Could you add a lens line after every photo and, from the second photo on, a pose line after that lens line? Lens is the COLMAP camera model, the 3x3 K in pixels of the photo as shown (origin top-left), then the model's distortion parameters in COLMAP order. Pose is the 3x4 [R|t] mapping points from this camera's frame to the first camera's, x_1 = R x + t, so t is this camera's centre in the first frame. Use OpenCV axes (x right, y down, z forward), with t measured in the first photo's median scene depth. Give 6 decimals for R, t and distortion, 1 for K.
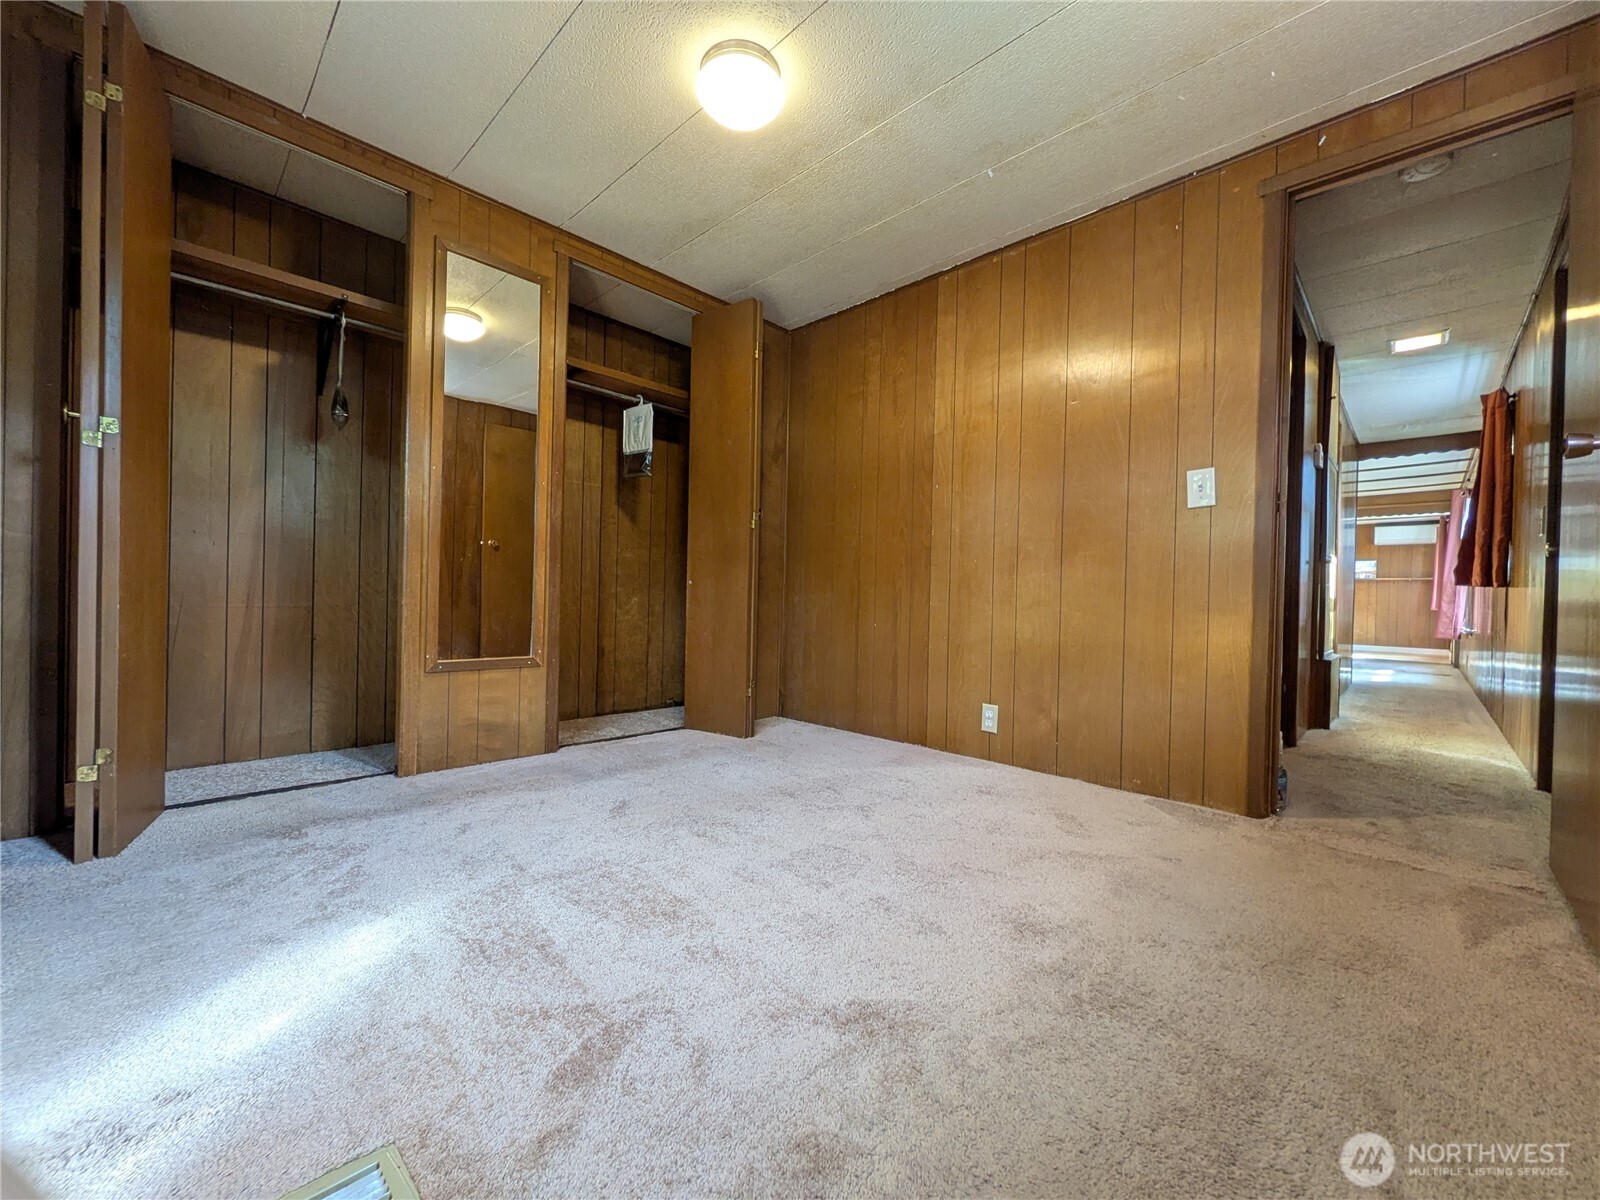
lens RADIAL K [[637.5, 0, 794.7], [0, 637.5, 600.4], [0, 0, 1]] dist [-0.016058, -0.000163]
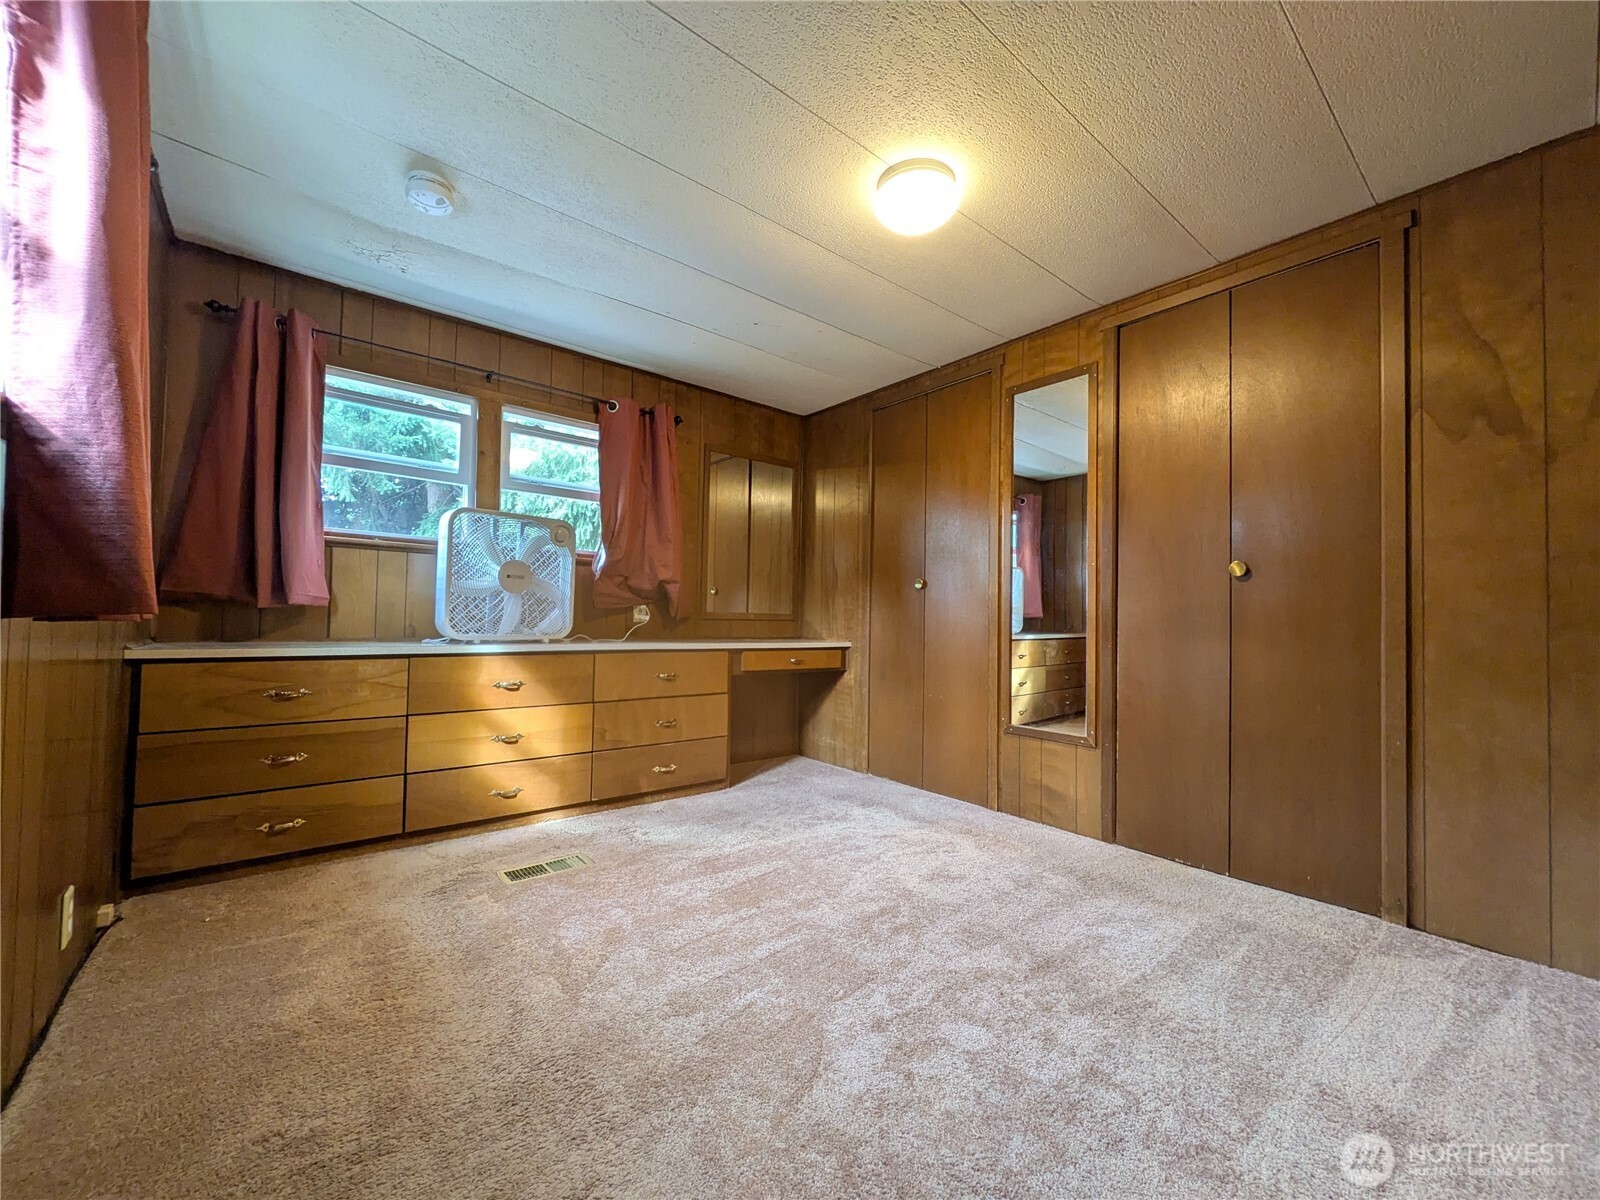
lens RADIAL K [[637.5, 0, 804.9], [0, 637.5, 605.4], [0, 0, 1]] dist [-0.016058, -0.000163]
pose [[-0.109214, -0.046932, -0.992910, 0.763337], [-0.028501, 0.998622, -0.044067, -0.072973], [0.993610, 0.023486, -0.110401, 0.785244]]
